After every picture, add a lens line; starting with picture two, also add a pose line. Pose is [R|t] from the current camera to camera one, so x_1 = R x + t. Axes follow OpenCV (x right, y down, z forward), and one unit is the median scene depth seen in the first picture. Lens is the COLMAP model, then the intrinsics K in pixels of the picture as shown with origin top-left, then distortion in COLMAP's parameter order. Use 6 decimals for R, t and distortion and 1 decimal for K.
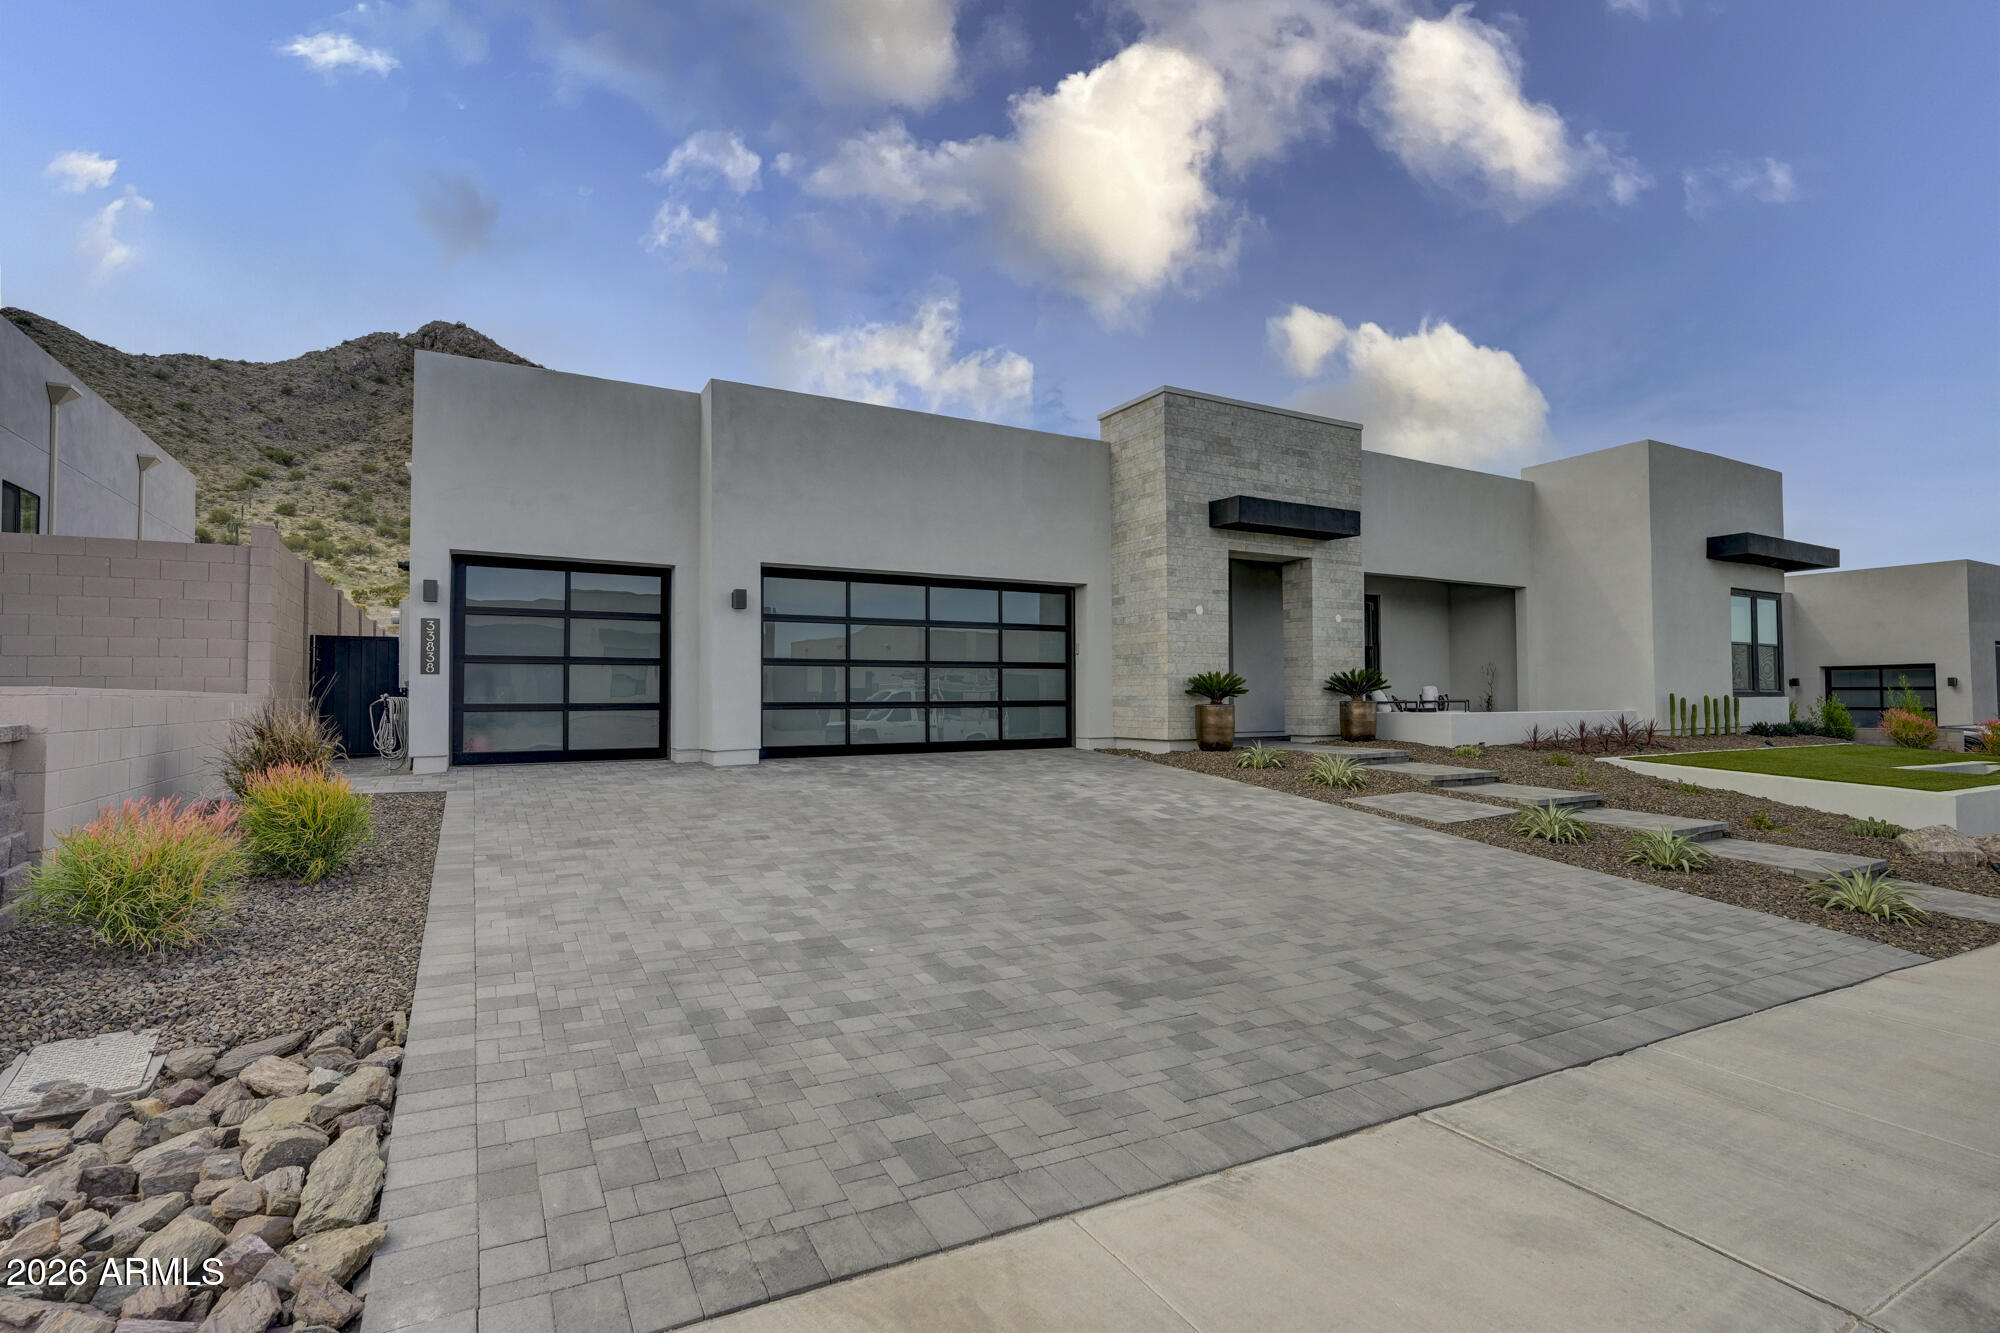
lens RADIAL K [[930.2, 0, 987.0], [0, 930.2, 681.4], [0, 0, 1]] dist [0.000585, -0.001589]
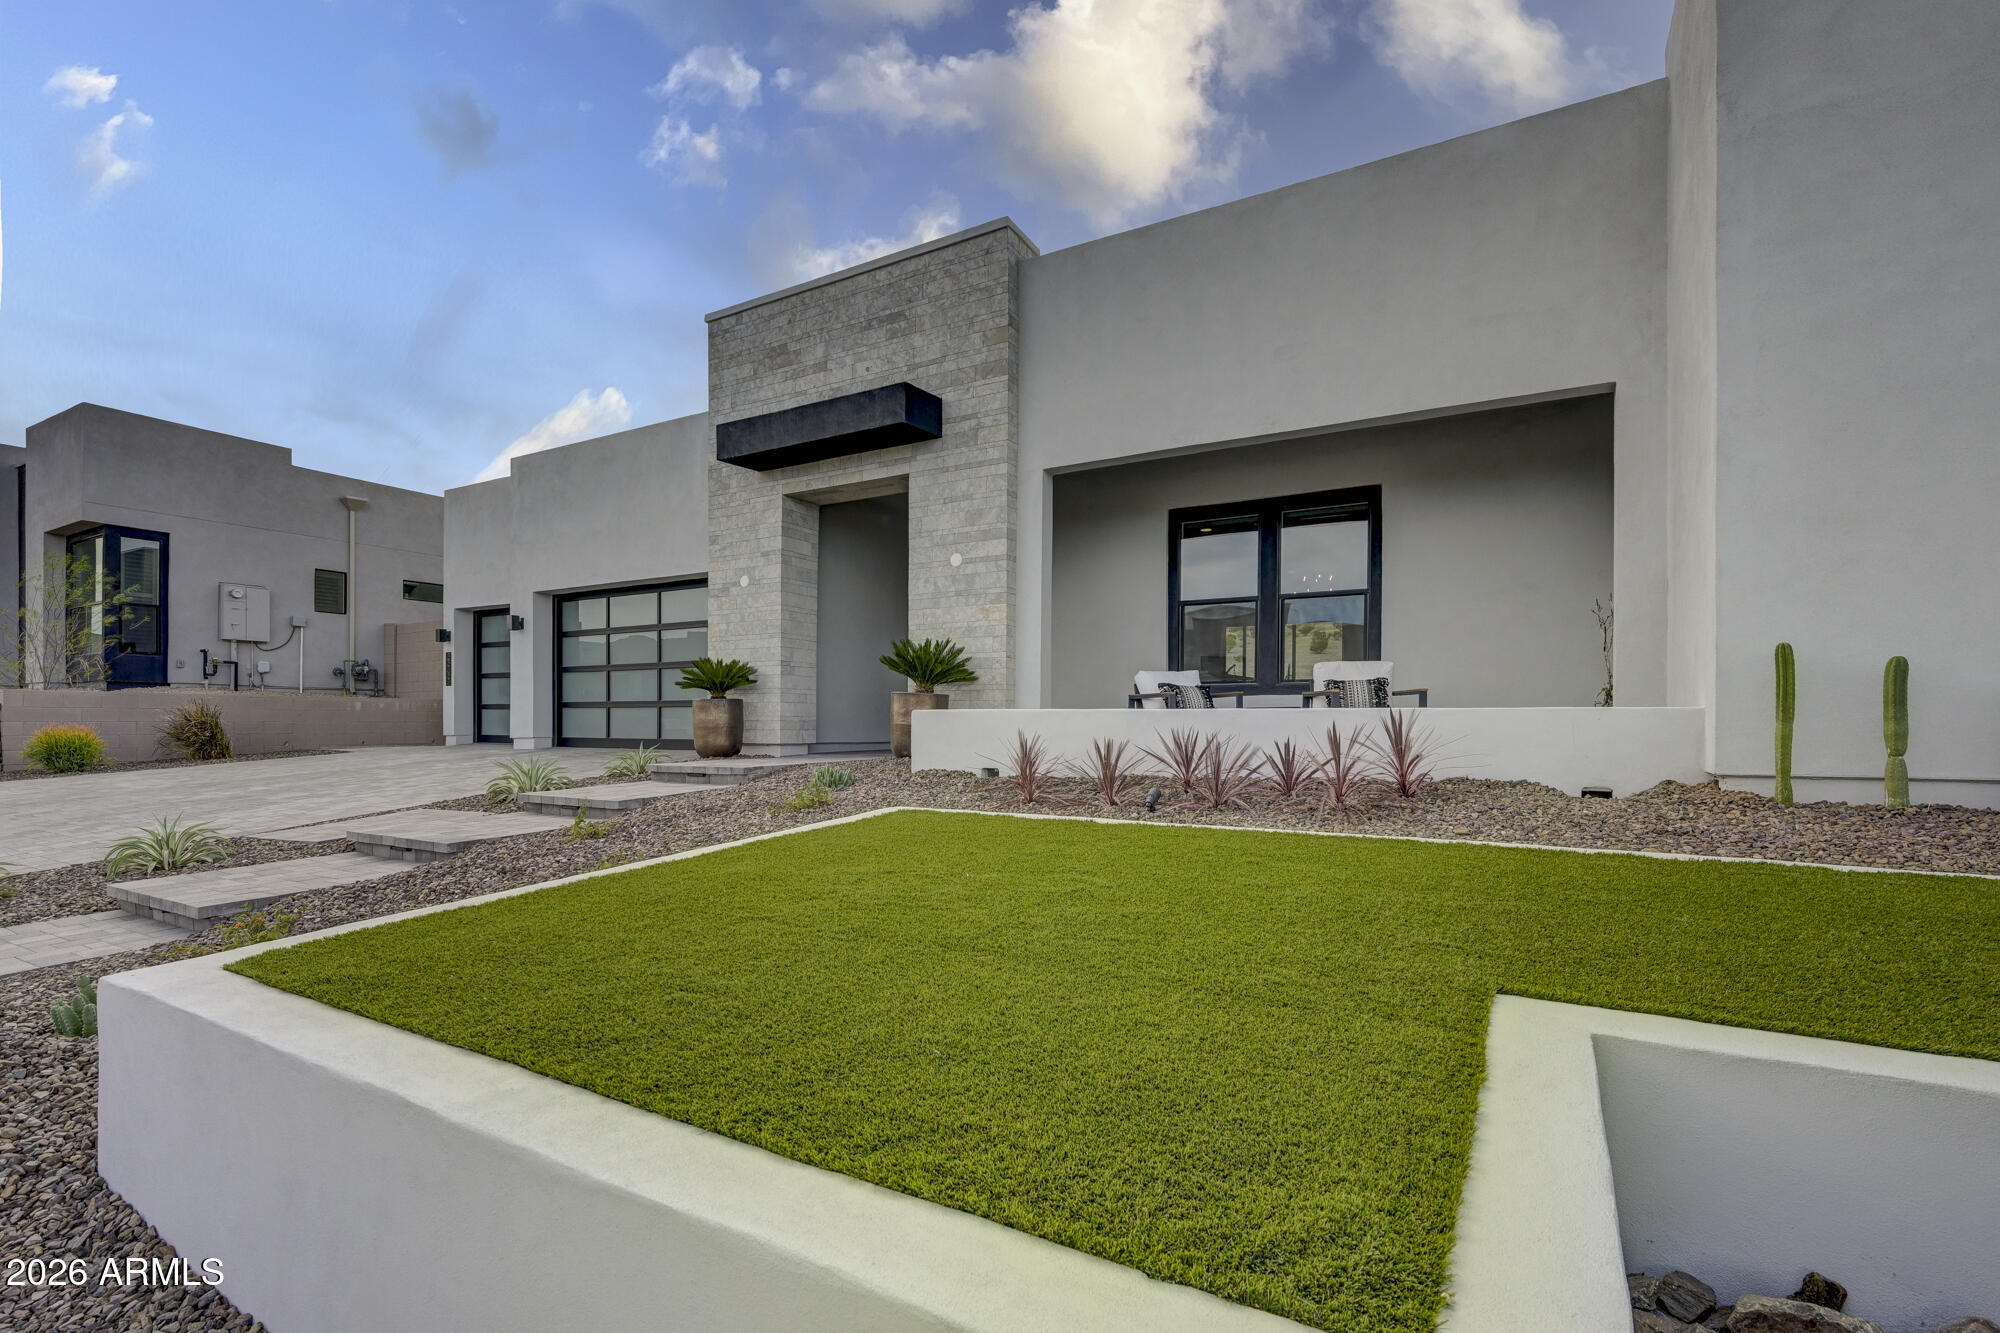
lens RADIAL K [[930.2, 0, 997.6], [0, 930.2, 725.8], [0, 0, 1]] dist [0.000585, -0.001589]
pose [[0.504242, 0.009493, -0.863510, 0.990761], [0.012224, 0.999761, 0.018129, 0.033302], [0.863476, -0.019696, 0.504006, 0.763108]]
